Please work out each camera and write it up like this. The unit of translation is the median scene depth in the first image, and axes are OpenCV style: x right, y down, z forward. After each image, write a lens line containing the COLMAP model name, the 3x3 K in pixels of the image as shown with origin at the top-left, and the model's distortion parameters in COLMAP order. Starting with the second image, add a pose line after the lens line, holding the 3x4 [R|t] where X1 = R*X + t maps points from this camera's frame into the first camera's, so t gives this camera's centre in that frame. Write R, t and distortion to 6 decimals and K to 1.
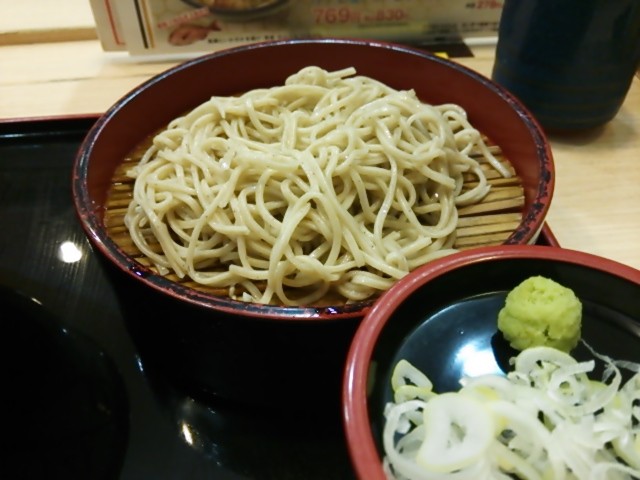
lens RADIAL K [[523.2, 0, 320.7], [0, 523.2, 242.6], [0, 0, 1]] dist [0.033696, -0.051887]
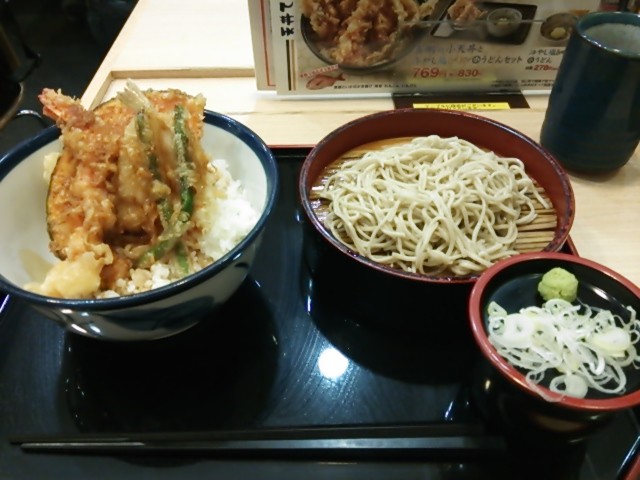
lens RADIAL K [[523.2, 0, 320.9], [0, 523.2, 240.5], [0, 0, 1]] dist [0.033696, -0.051887]
pose [[0.996625, 0.056818, -0.059242, -0.300804], [-0.054986, 0.997971, 0.032116, -0.043237], [0.060946, -0.028750, 0.997727, -0.831853]]
